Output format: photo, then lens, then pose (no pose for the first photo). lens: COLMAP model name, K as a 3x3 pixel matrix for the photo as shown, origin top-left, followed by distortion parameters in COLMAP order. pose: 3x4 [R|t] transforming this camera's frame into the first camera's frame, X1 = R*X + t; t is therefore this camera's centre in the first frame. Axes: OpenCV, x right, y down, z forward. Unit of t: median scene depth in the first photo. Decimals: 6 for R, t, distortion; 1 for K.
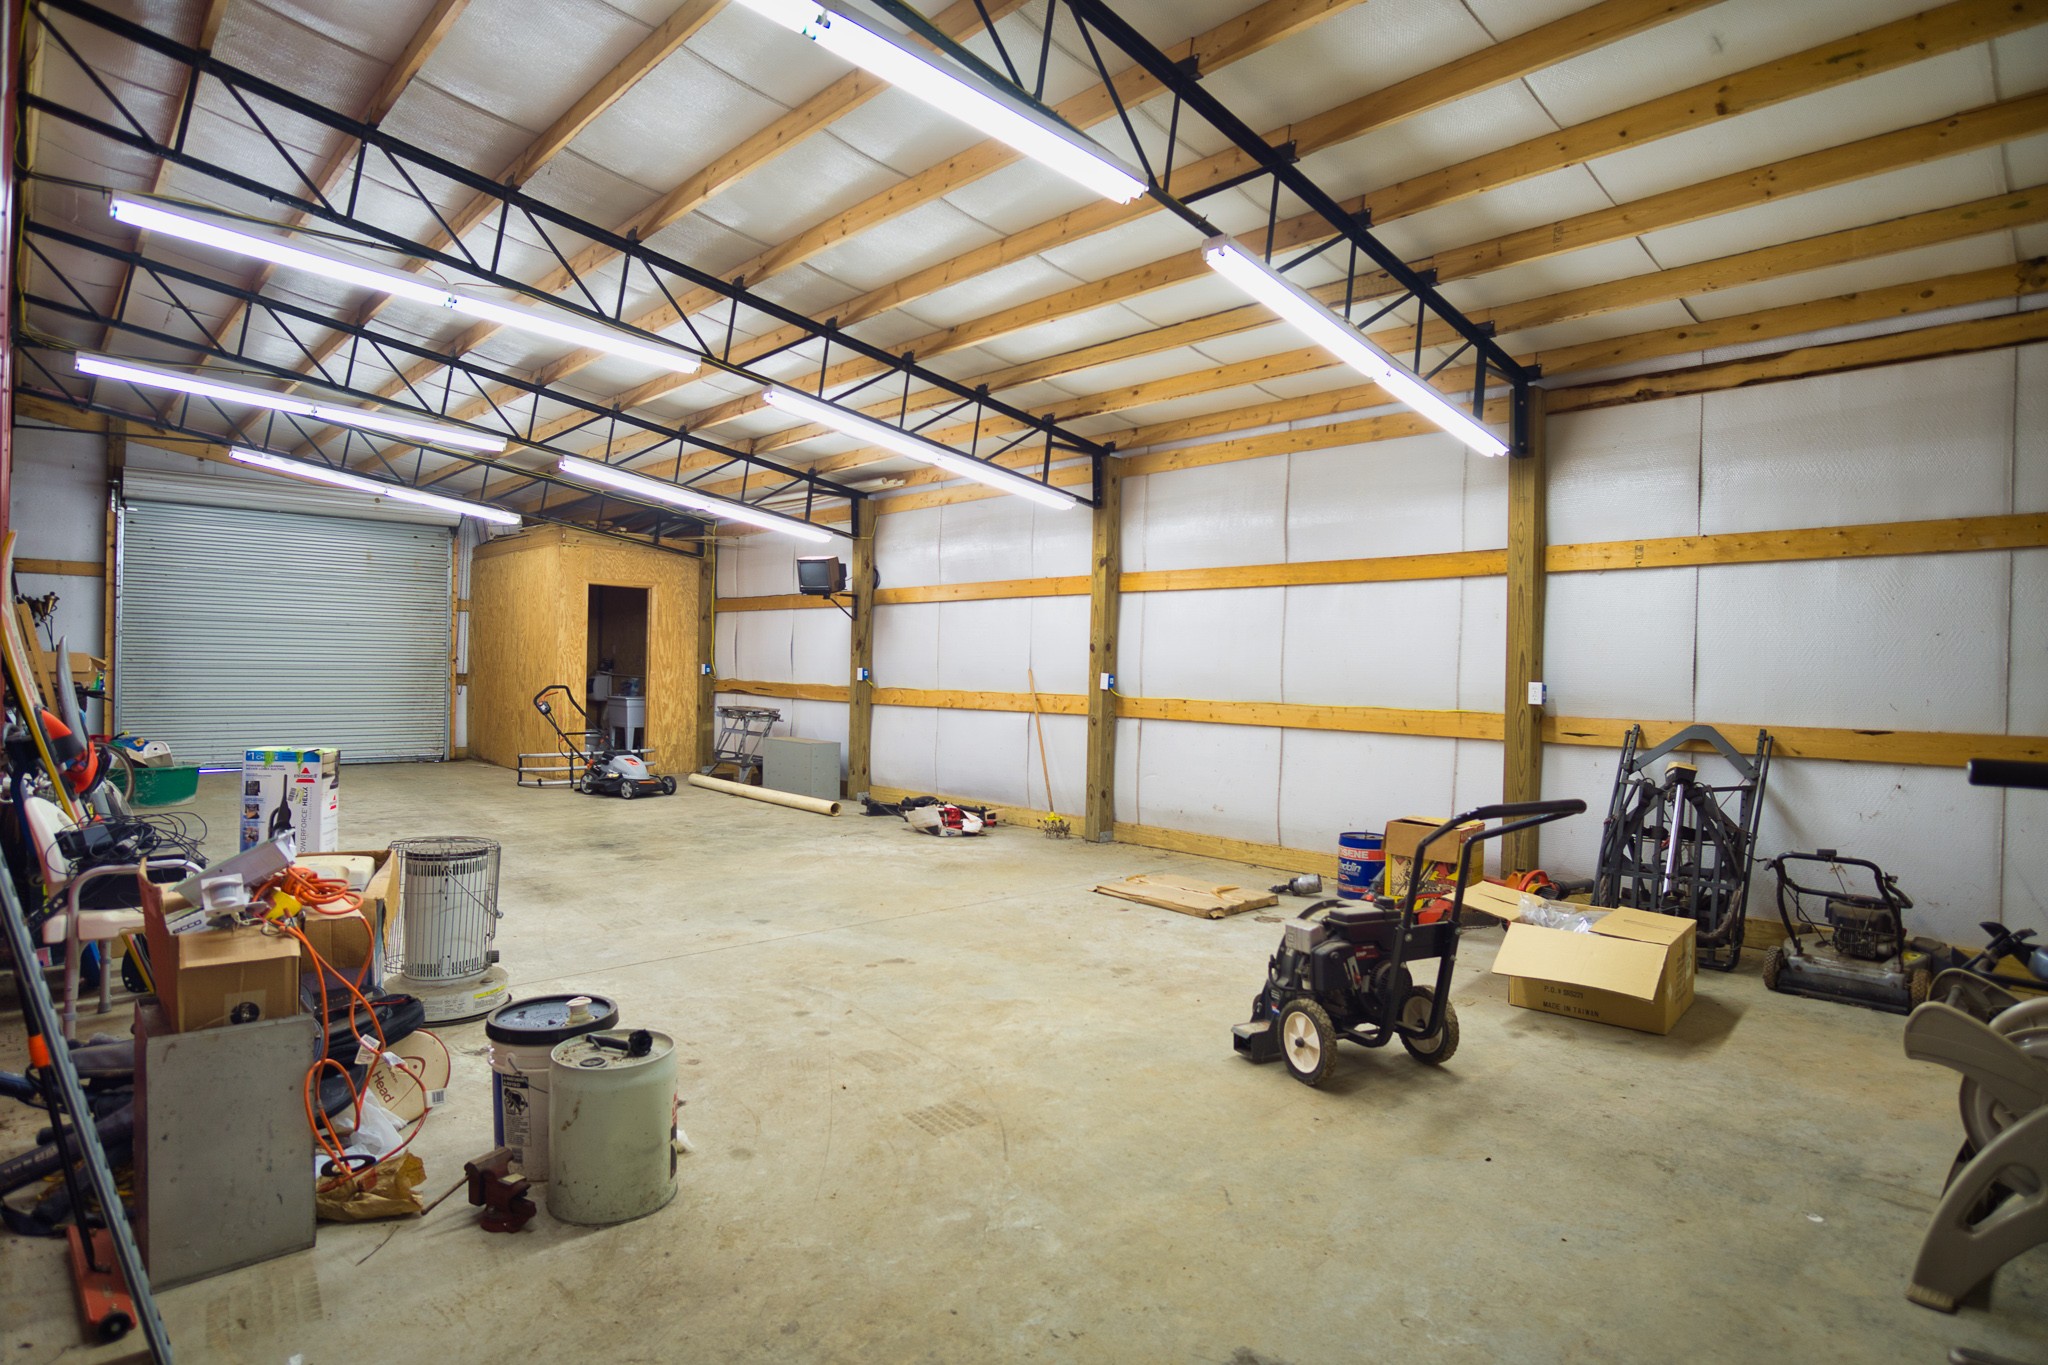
lens RADIAL K [[1093.8, 0, 1035.2], [0, 1093.8, 677.5], [0, 0, 1]] dist [-0.038088, 0.013948]
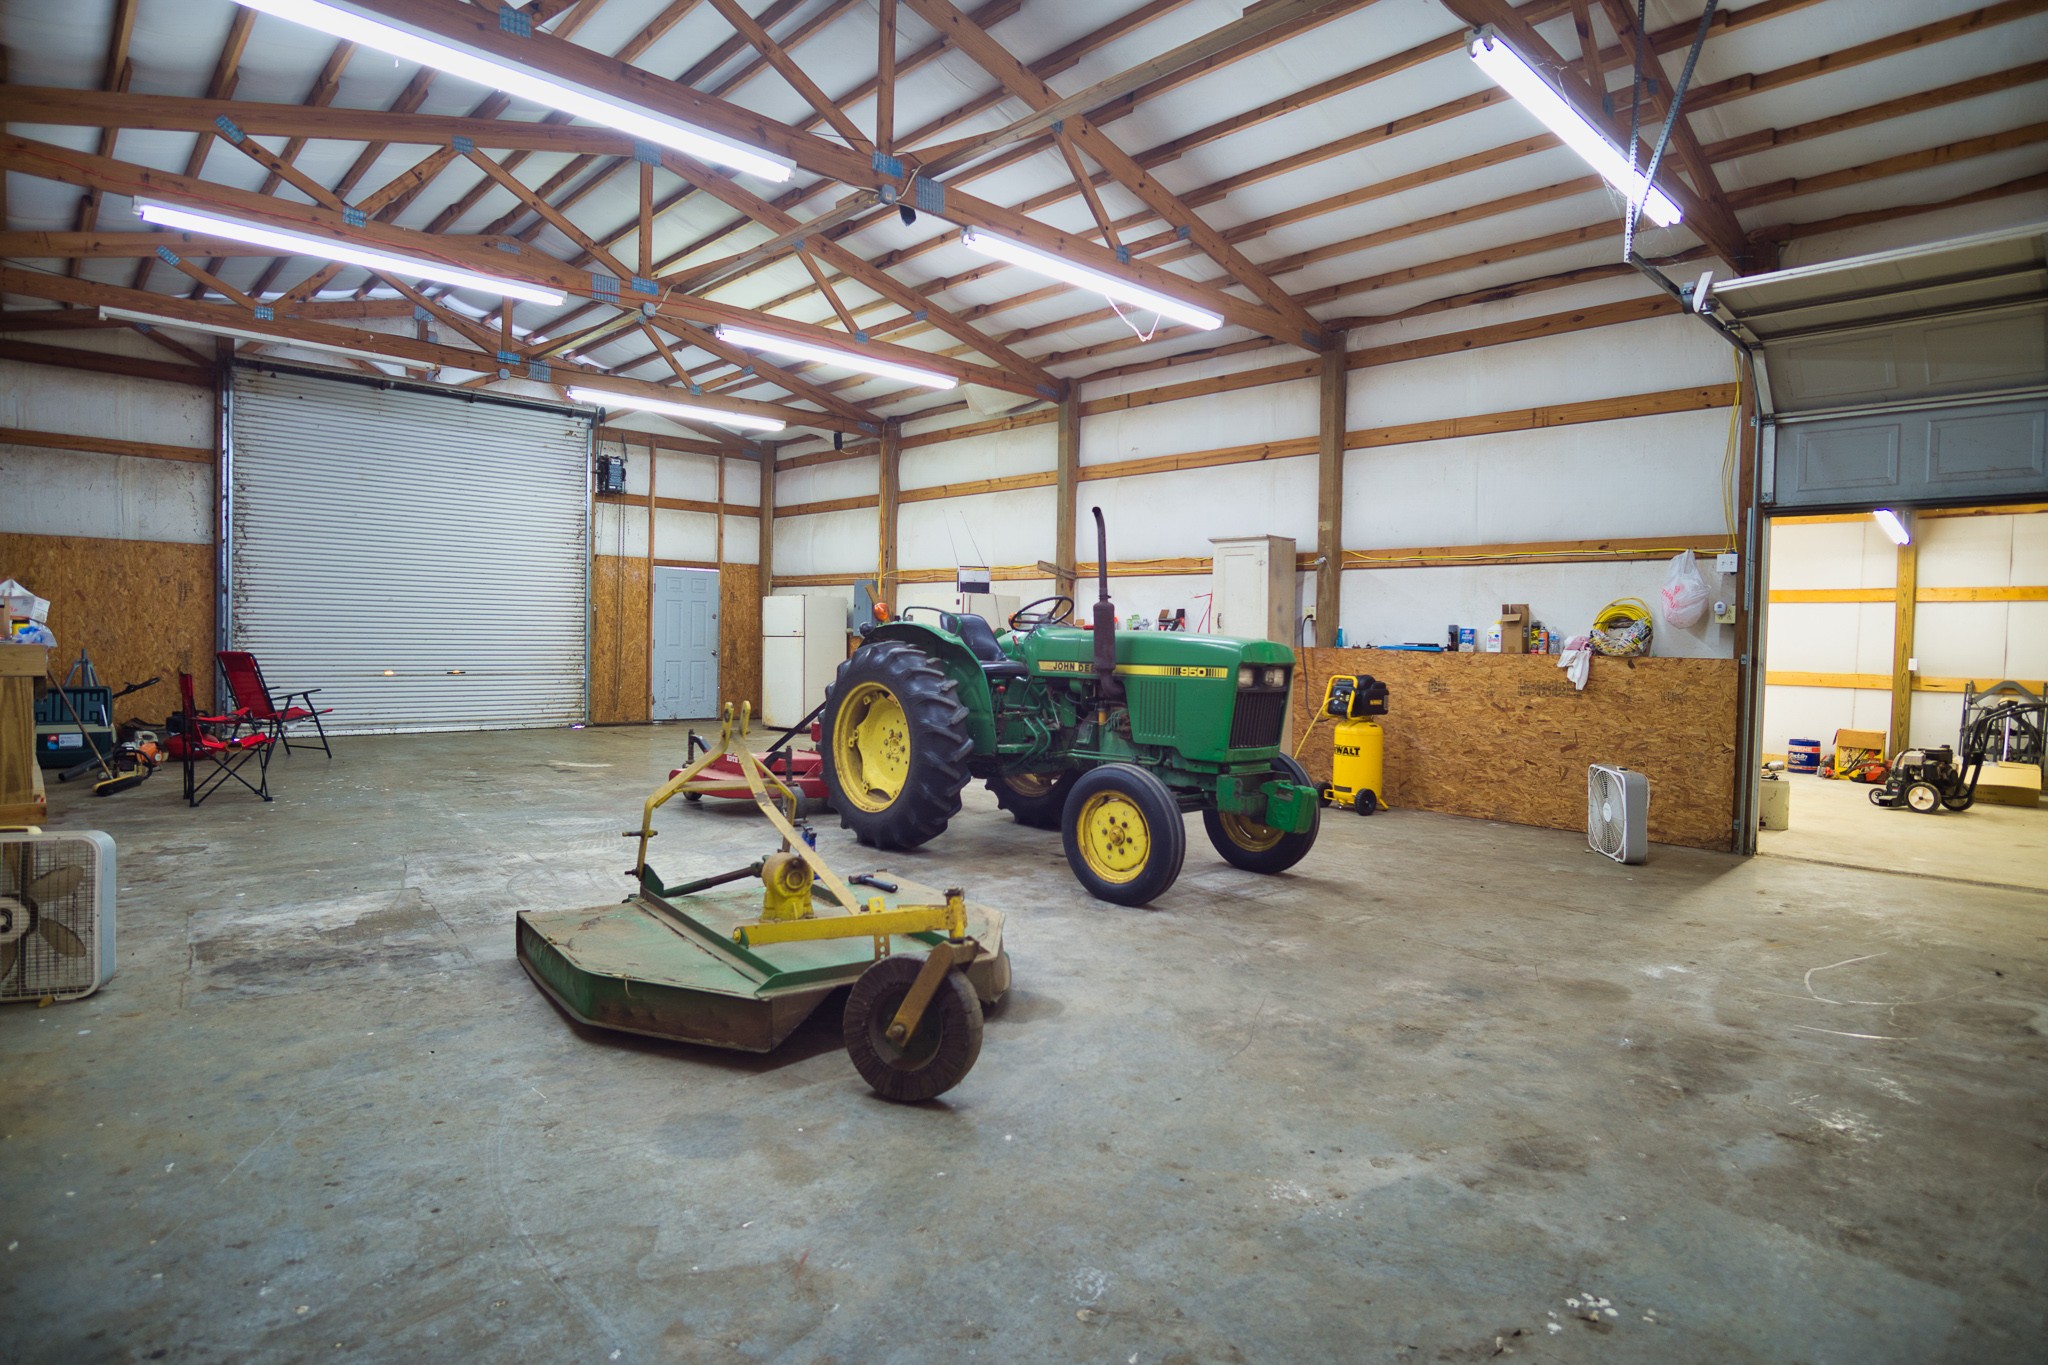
lens RADIAL K [[1093.8, 0, 1035.2], [0, 1093.8, 677.5], [0, 0, 1]] dist [-0.038088, 0.013948]
pose [[0.999976, 0.005206, -0.004624, -1.073117], [-0.005065, 0.999537, 0.030003, -0.011903], [0.004778, -0.029979, 0.999539, -0.903210]]
